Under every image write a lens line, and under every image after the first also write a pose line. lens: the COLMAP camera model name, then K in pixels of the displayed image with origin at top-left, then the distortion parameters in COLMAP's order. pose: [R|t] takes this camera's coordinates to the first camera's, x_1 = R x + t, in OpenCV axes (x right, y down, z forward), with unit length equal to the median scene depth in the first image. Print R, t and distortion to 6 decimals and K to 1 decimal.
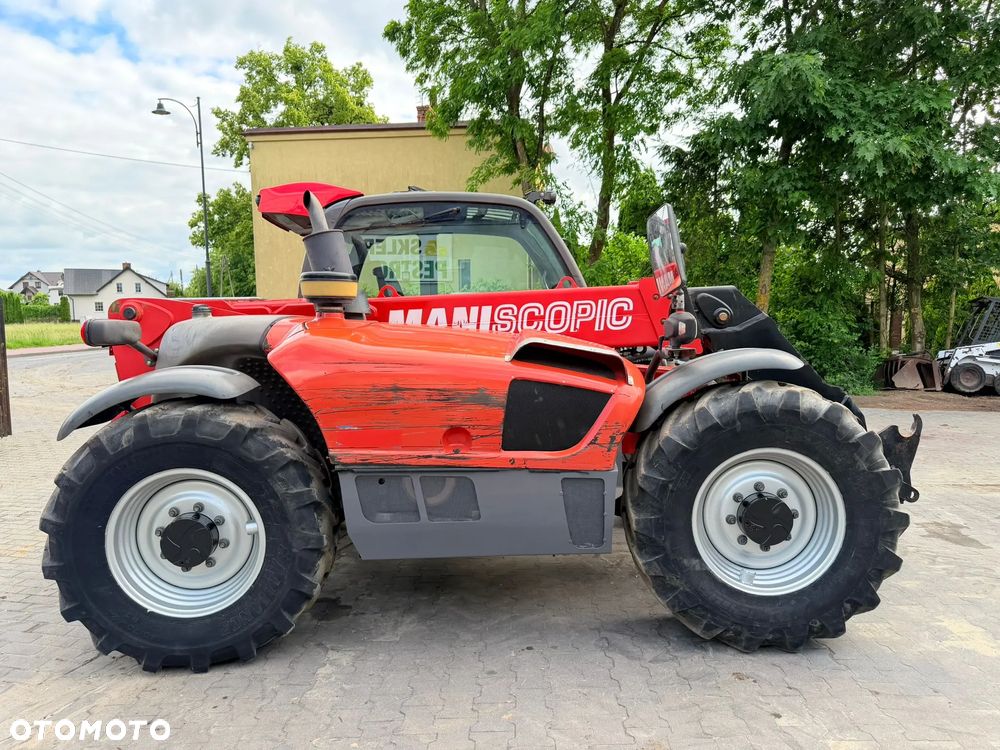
lens RADIAL K [[710.1, 0, 504.6], [0, 710.1, 377.1], [0, 0, 1]] dist [0.043752, -0.051220]
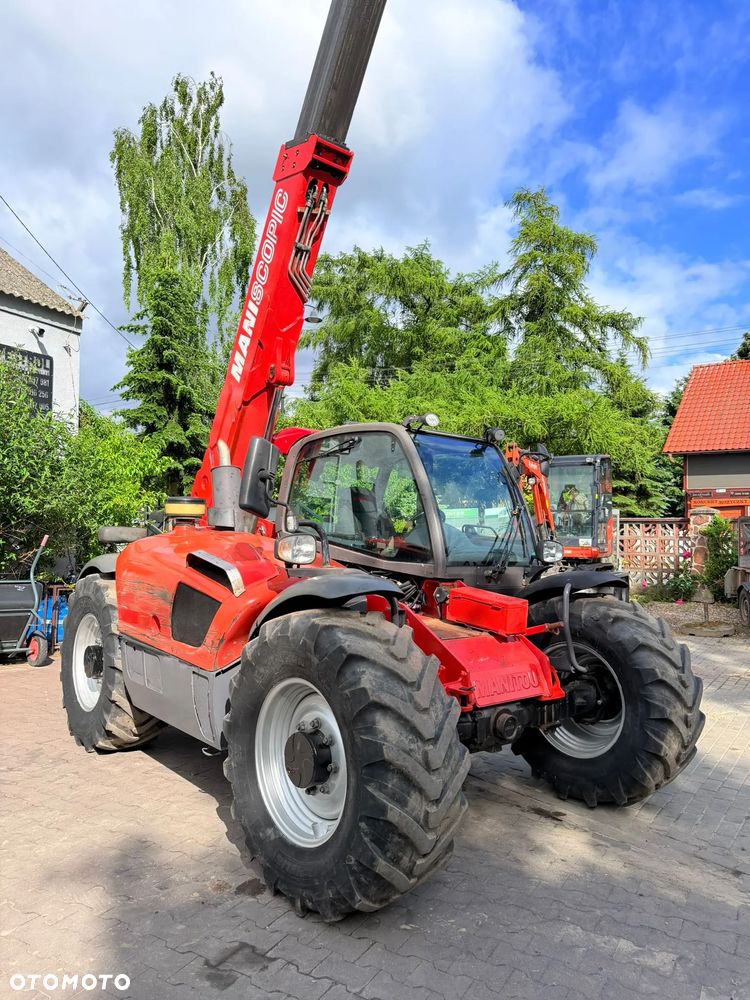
lens RADIAL K [[703.8, 0, 379.7], [0, 703.8, 507.4], [0, 0, 1]] dist [0.063046, -0.078460]
pose [[0.619475, 0.004772, -0.785002, 1.174134], [-0.092052, 0.993524, -0.066602, -0.074707], [0.779601, 0.113519, 0.615903, 0.479646]]
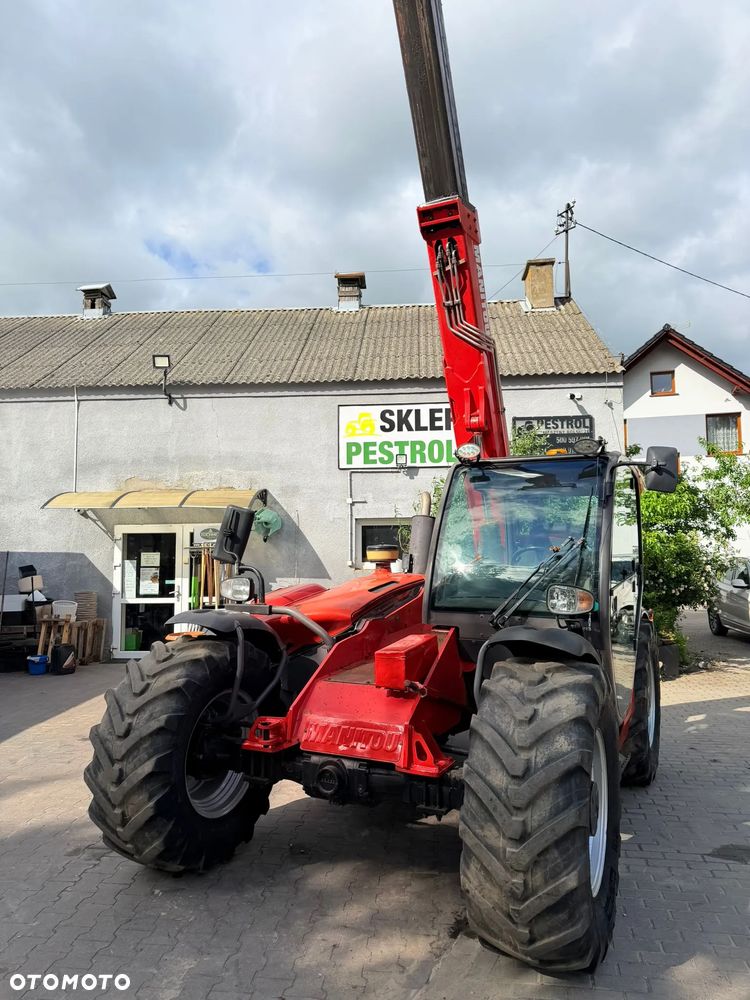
lens RADIAL K [[703.8, 0, 372.9], [0, 703.8, 508.0], [0, 0, 1]] dist [0.063046, -0.078460]
pose [[-0.470170, -0.047858, -0.881277, 1.354905], [-0.059321, 0.997984, -0.022548, -0.213214], [0.880580, 0.041677, -0.472061, 1.912289]]
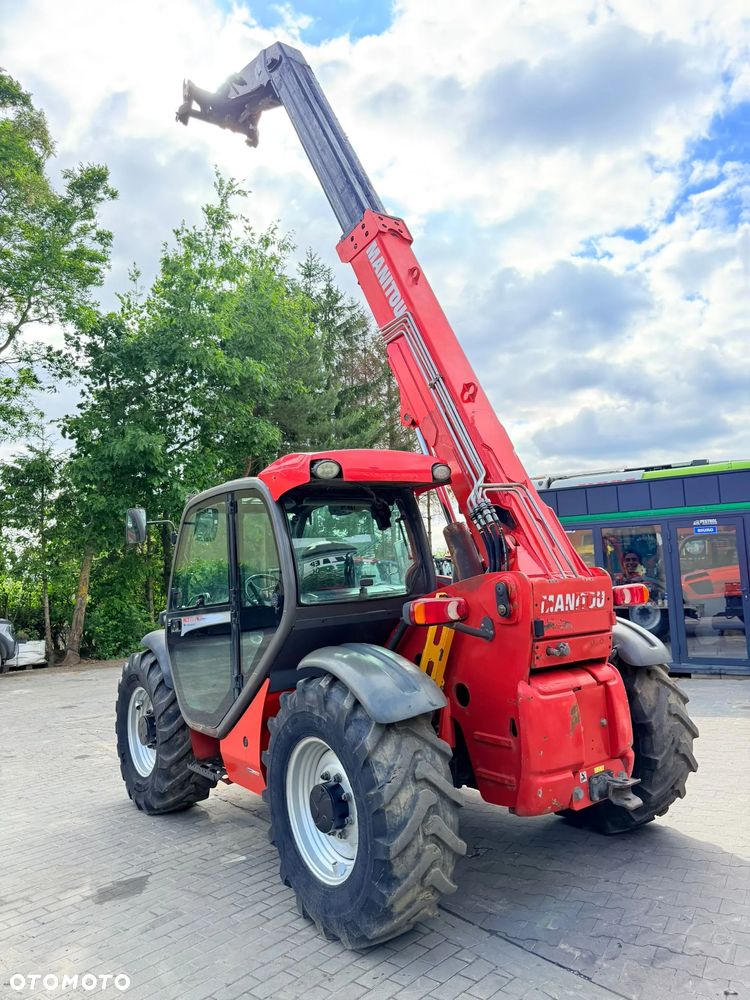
lens RADIAL K [[702.3, 0, 378.7], [0, 702.3, 496.0], [0, 0, 1]] dist [0.067101, -0.076797]
pose [[-0.559922, 0.137242, 0.817100, -1.459442], [0.124465, 0.988928, -0.080812, -0.204517], [-0.819143, 0.056452, -0.570804, 2.227814]]
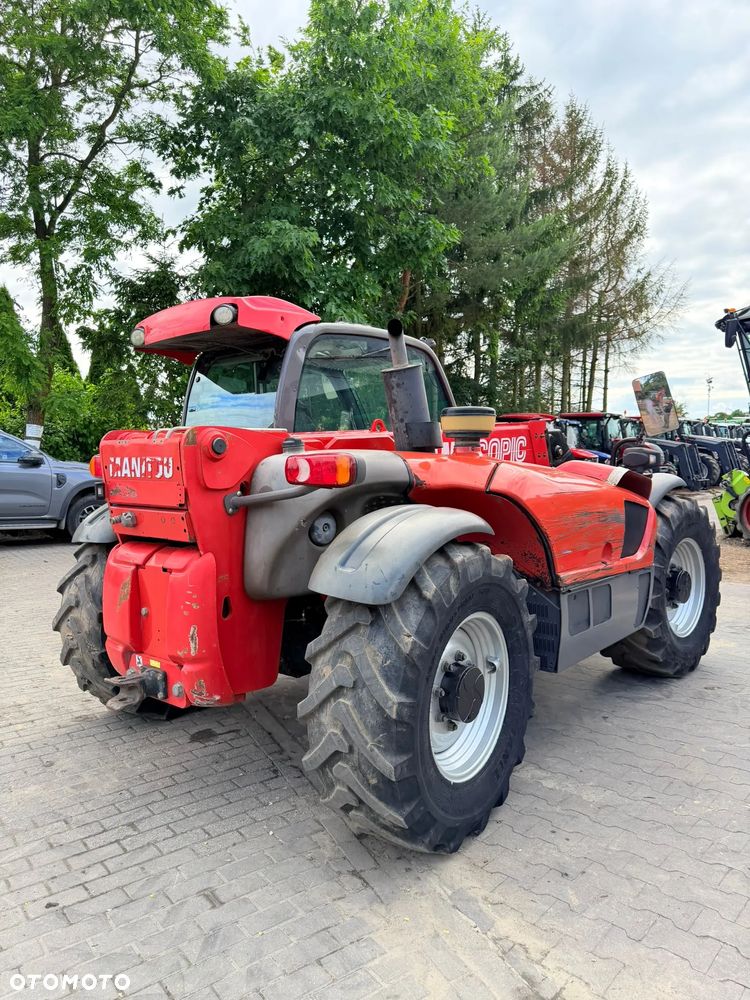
lens RADIAL K [[710.1, 0, 378.1], [0, 710.1, 499.4], [0, 0, 1]] dist [0.043752, -0.051220]
pose [[0.674663, -0.047274, 0.736610, -1.173687], [0.062187, 0.998039, 0.007095, -0.033282], [-0.735501, 0.041021, 0.676280, 0.450879]]
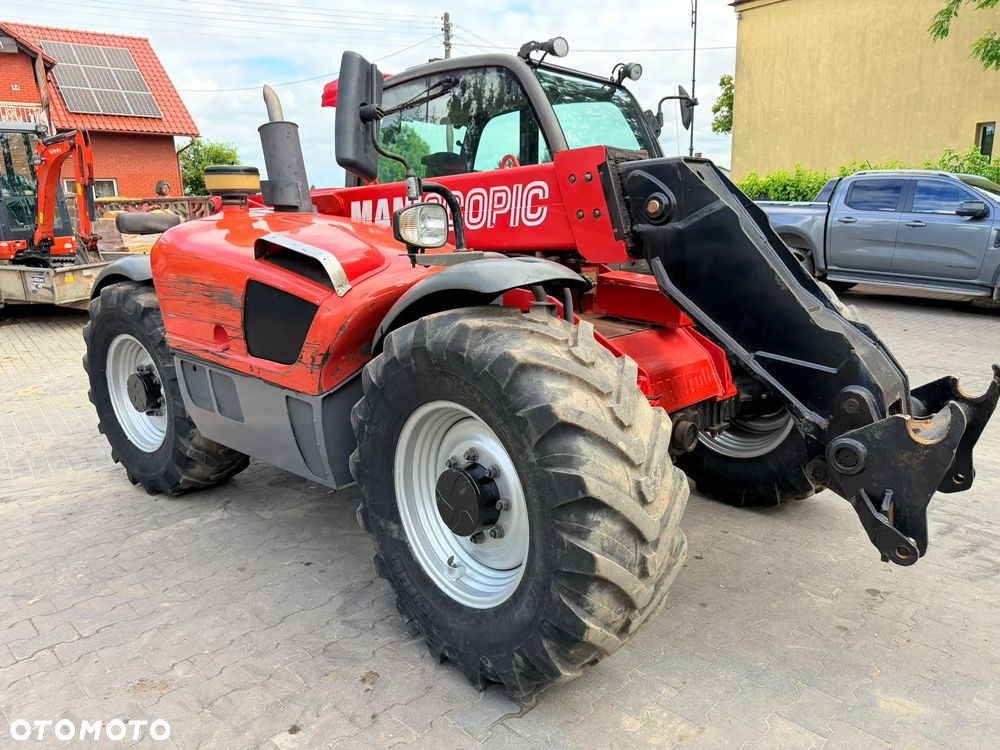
lens RADIAL K [[703.8, 0, 500.7], [0, 703.8, 384.6], [0, 0, 1]] dist [0.063046, -0.078460]
pose [[0.717444, 0.163105, -0.677253, 0.861705], [-0.050344, 0.981801, 0.183118, -0.046510], [0.694795, -0.097282, 0.712598, 0.543436]]
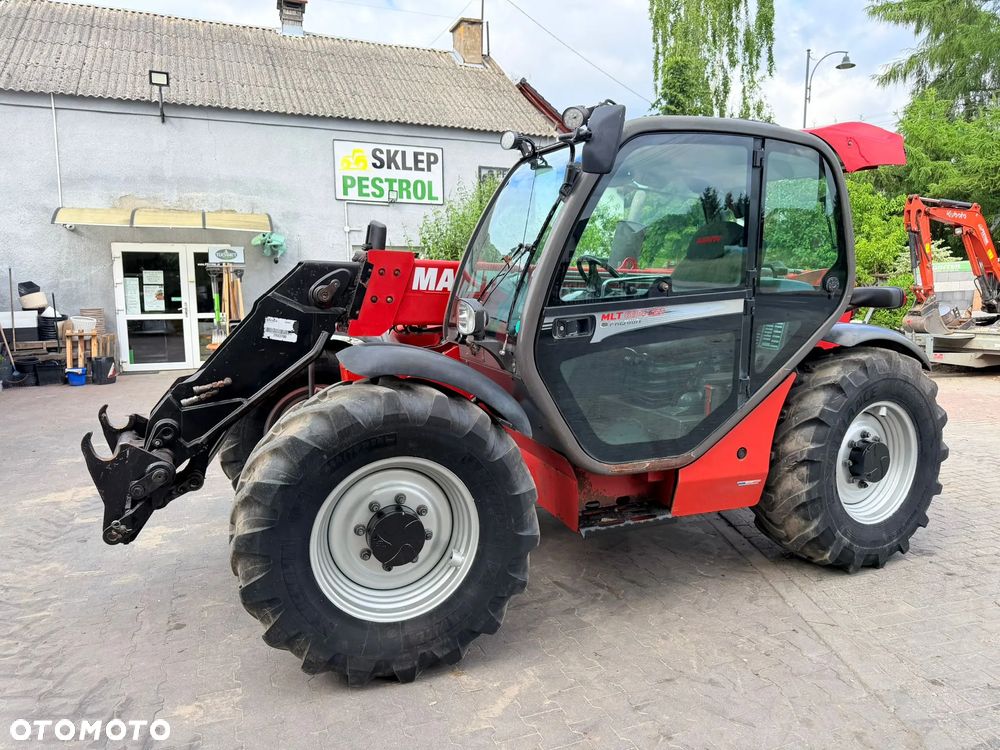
lens RADIAL K [[703.8, 0, 498.5], [0, 703.8, 371.8], [0, 0, 1]] dist [0.063046, -0.078460]
pose [[-0.028222, 0.135486, -0.990377, 2.424347], [-0.080631, 0.987235, 0.137353, -0.138053], [0.996344, 0.083732, -0.016938, 1.158171]]
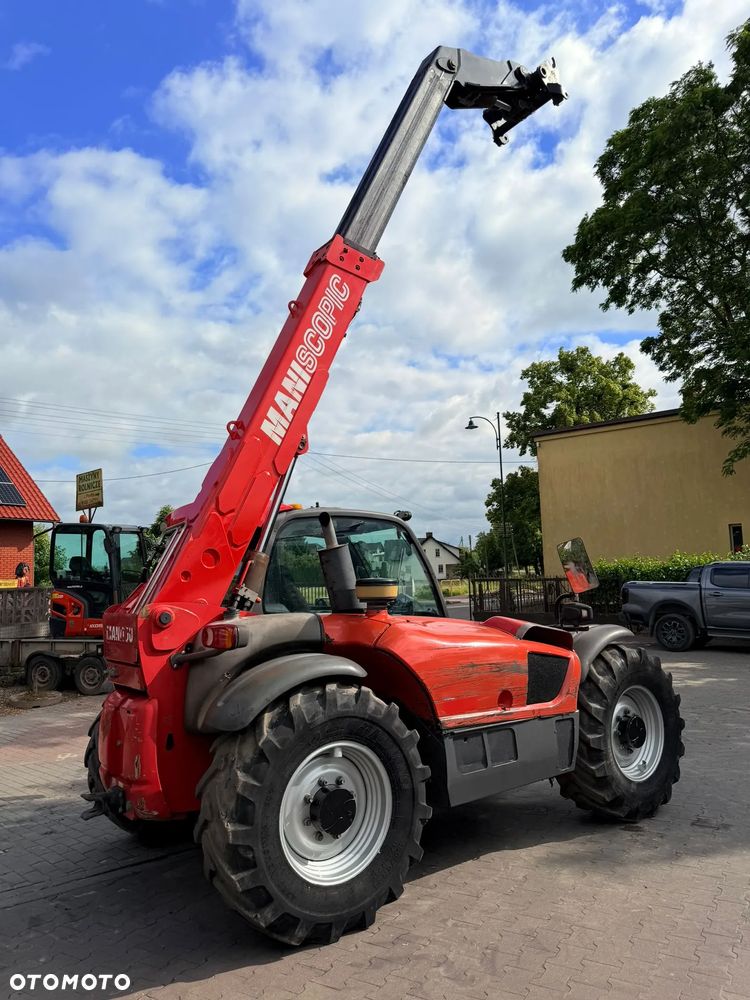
lens RADIAL K [[703.8, 0, 378.2], [0, 703.8, 495.1], [0, 0, 1]] dist [0.063046, -0.078460]
pose [[0.812667, 0.059571, 0.579676, -1.071499], [0.069381, 0.977794, -0.197751, -0.046502], [-0.578584, 0.200924, 0.790488, -0.039619]]
